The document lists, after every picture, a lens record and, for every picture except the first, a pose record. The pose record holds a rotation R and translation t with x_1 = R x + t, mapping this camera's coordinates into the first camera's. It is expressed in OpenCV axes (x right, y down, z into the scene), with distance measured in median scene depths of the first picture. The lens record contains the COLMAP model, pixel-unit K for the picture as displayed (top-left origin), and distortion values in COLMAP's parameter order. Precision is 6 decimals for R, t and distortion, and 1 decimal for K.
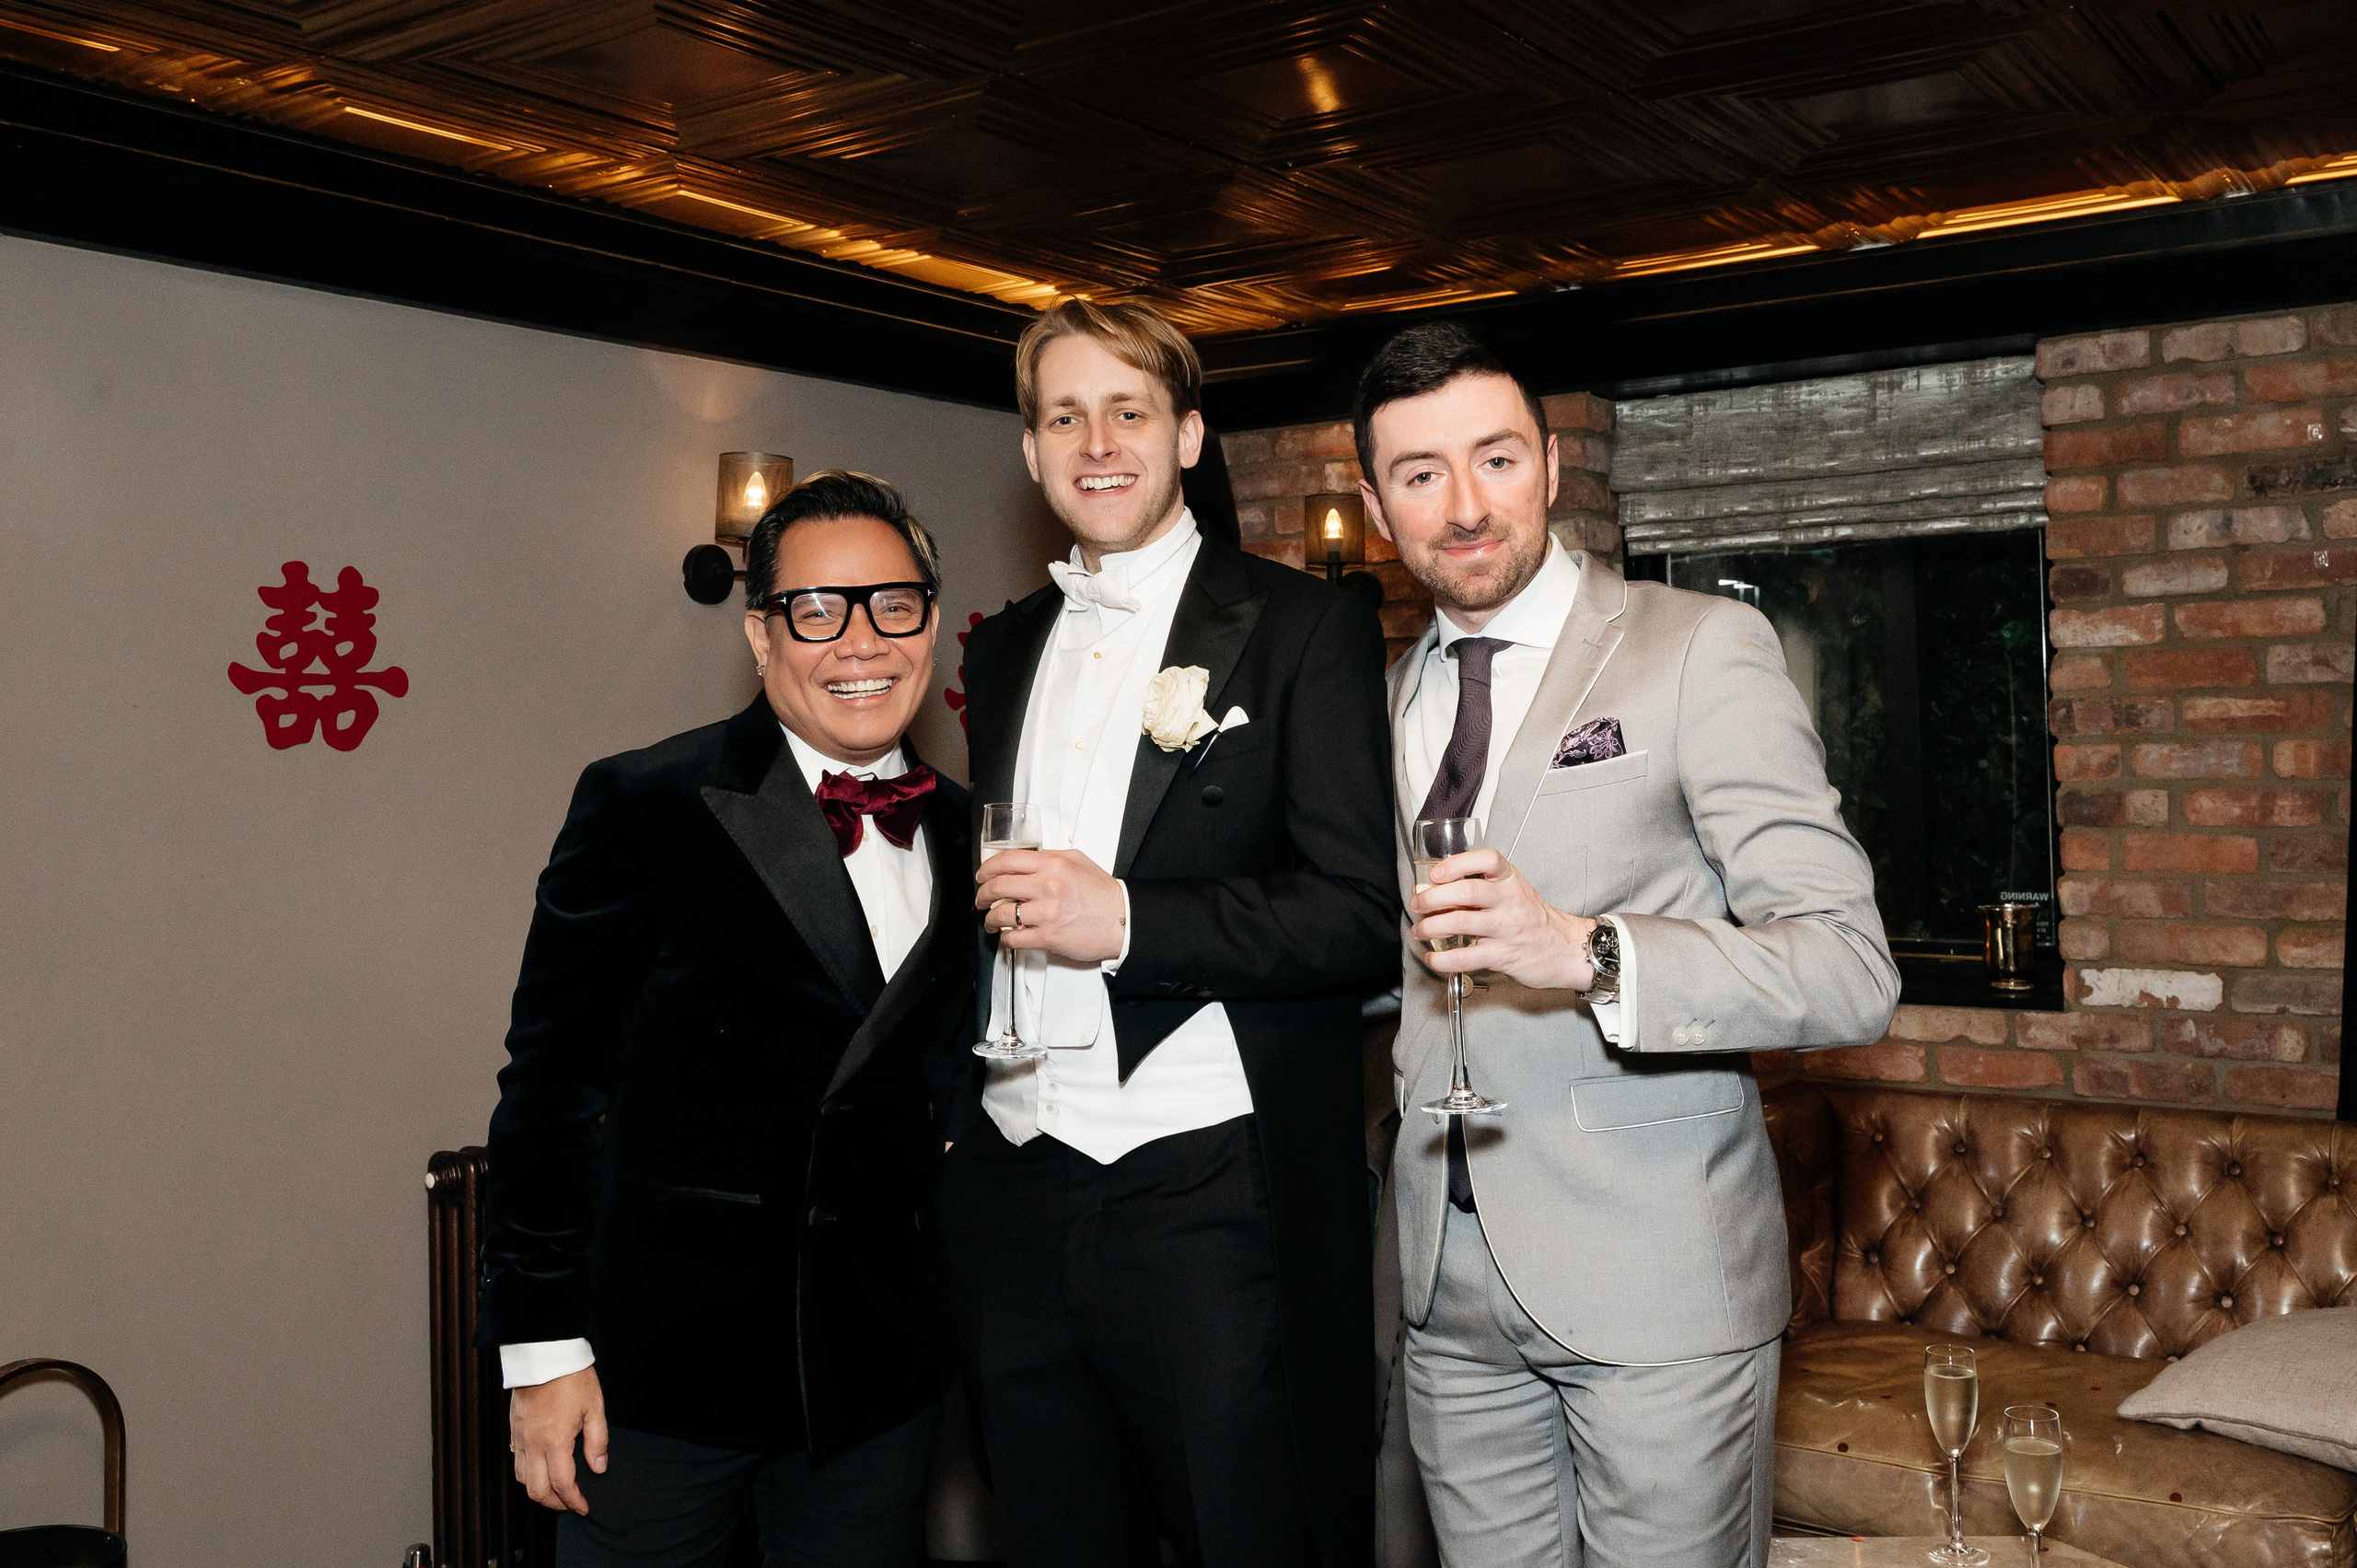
lens RADIAL K [[2009.2, 0, 1099.0], [0, 2009.2, 734.6], [0, 0, 1]] dist [-0.002955, -0.004236]
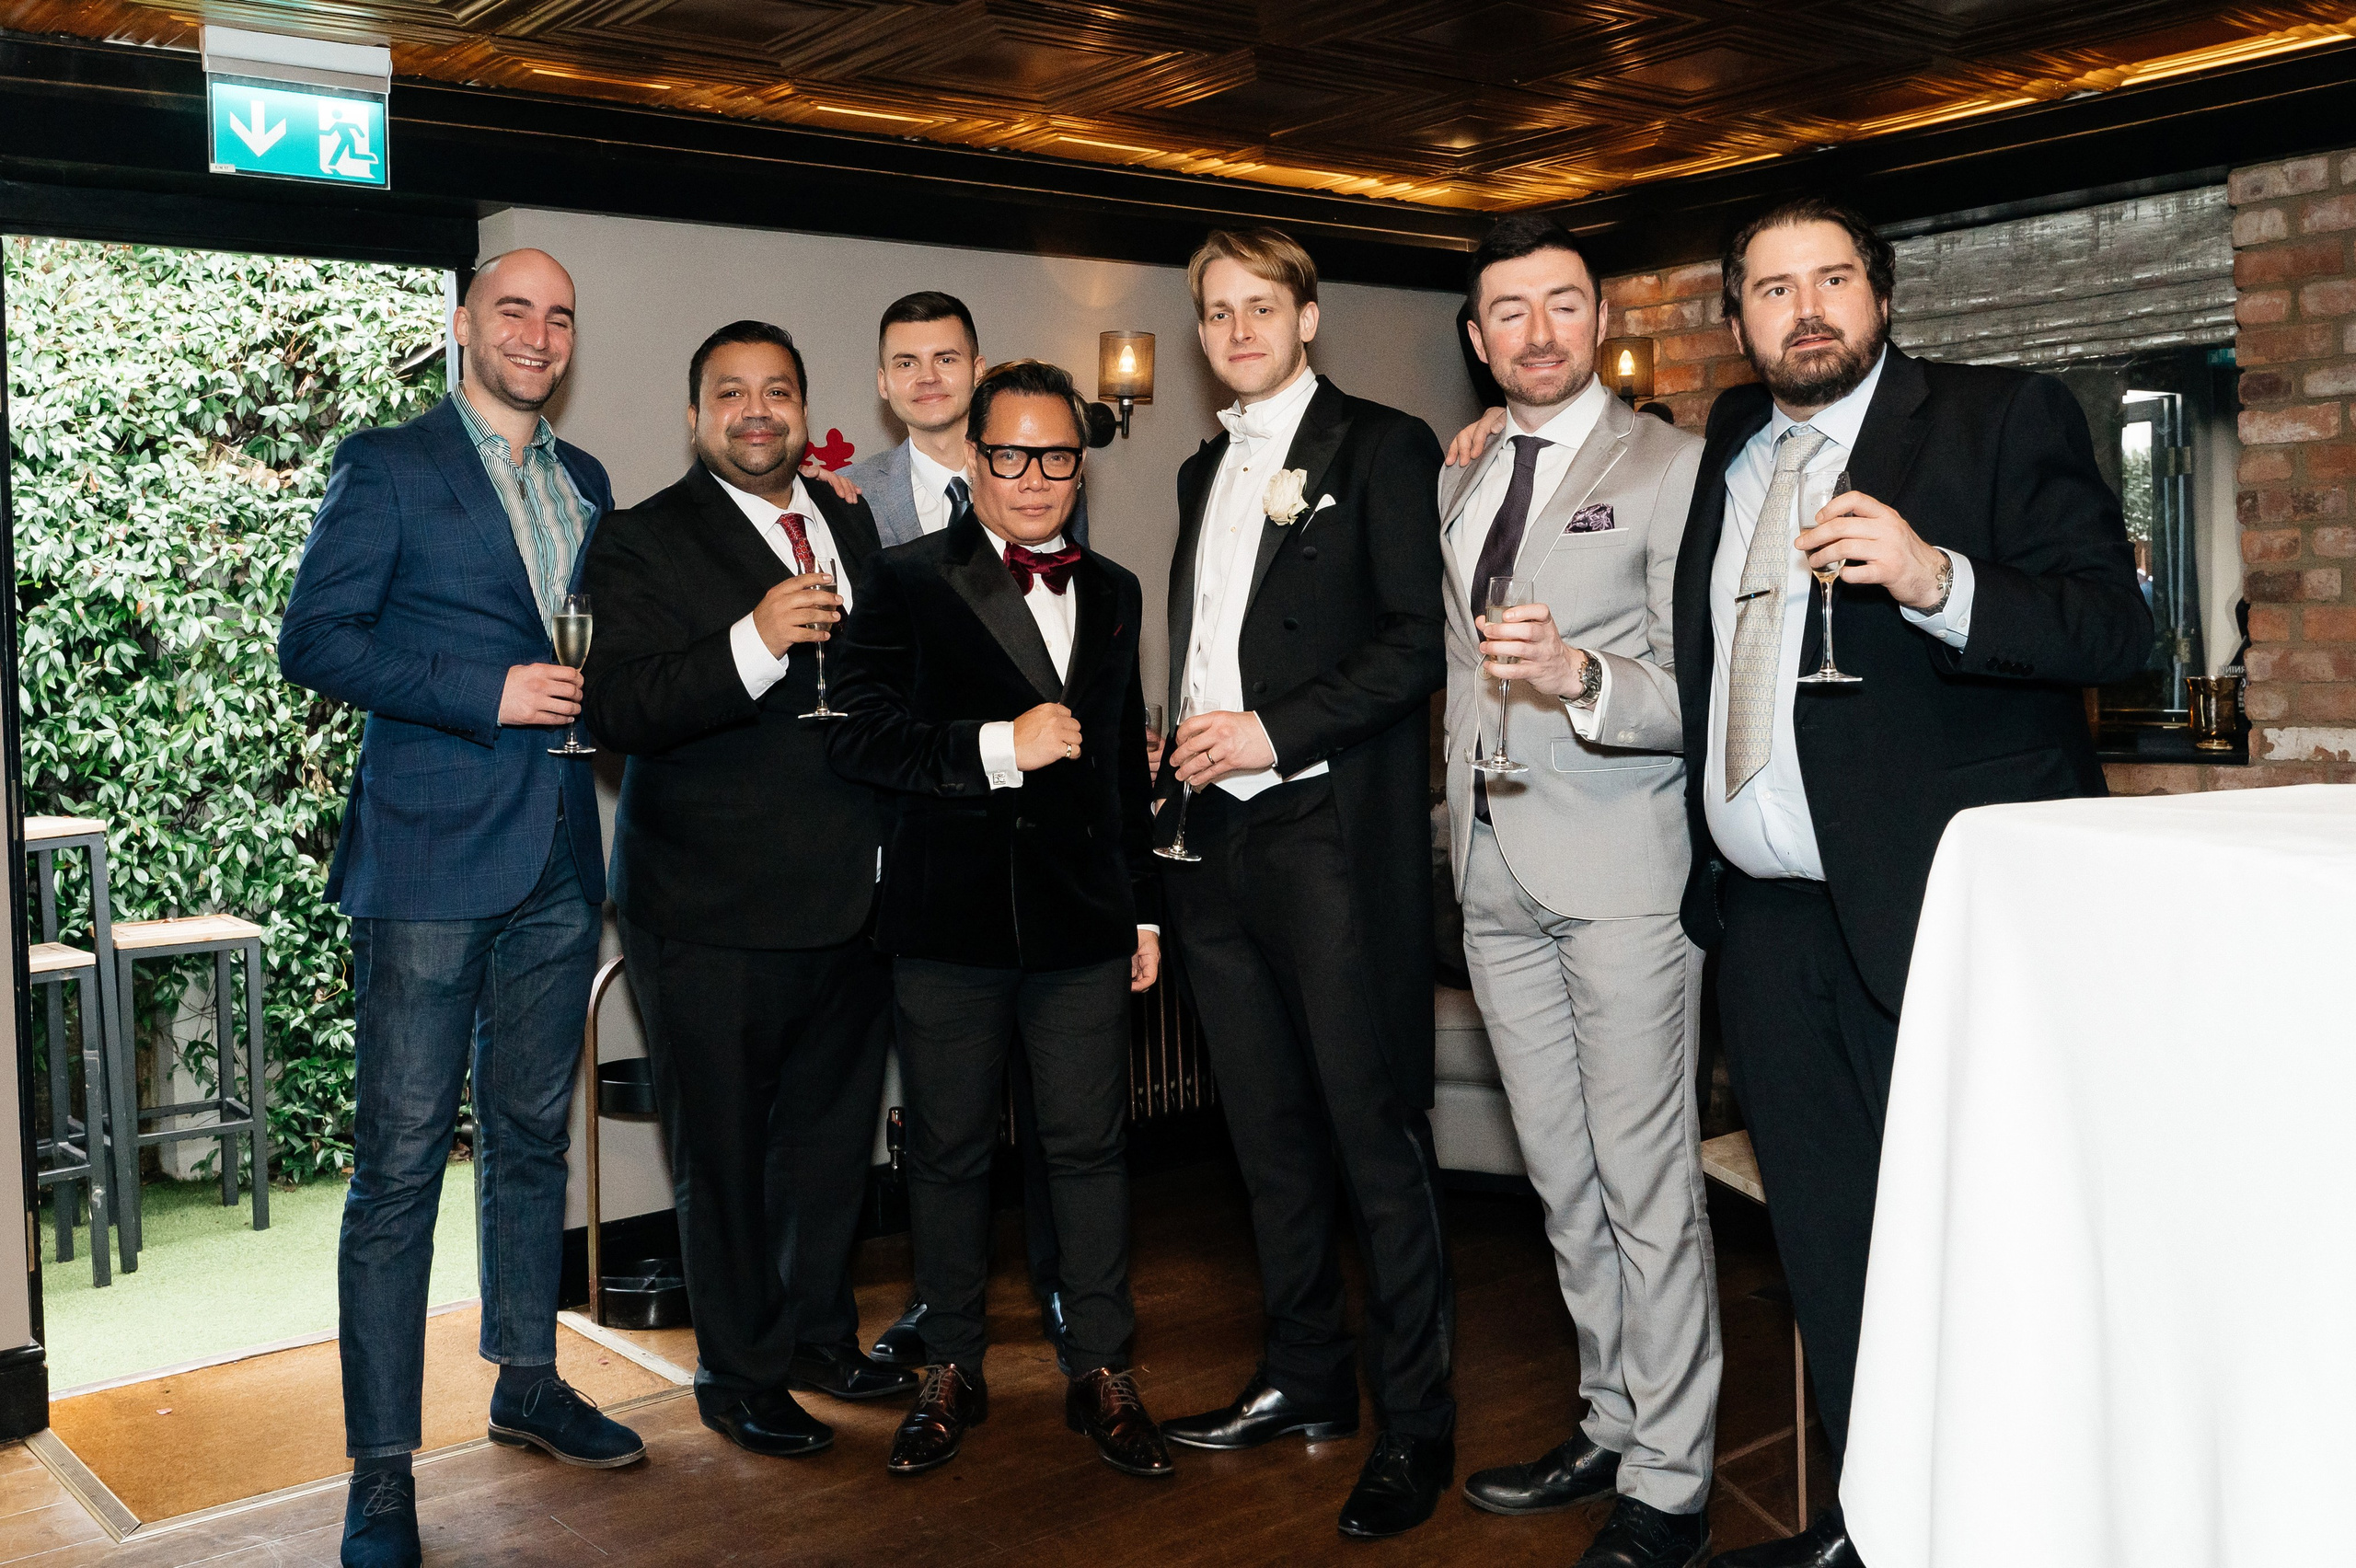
lens RADIAL K [[2272.4, 0, 1178.0], [0, 2272.4, 784.0], [0, 0, 1]] dist [0.015092, 0.000690]
pose [[0.964070, 0.004857, -0.265603, 0.240597], [0.015811, 0.997011, 0.075625, 0.040961], [0.265177, -0.077108, 0.961112, -0.417592]]
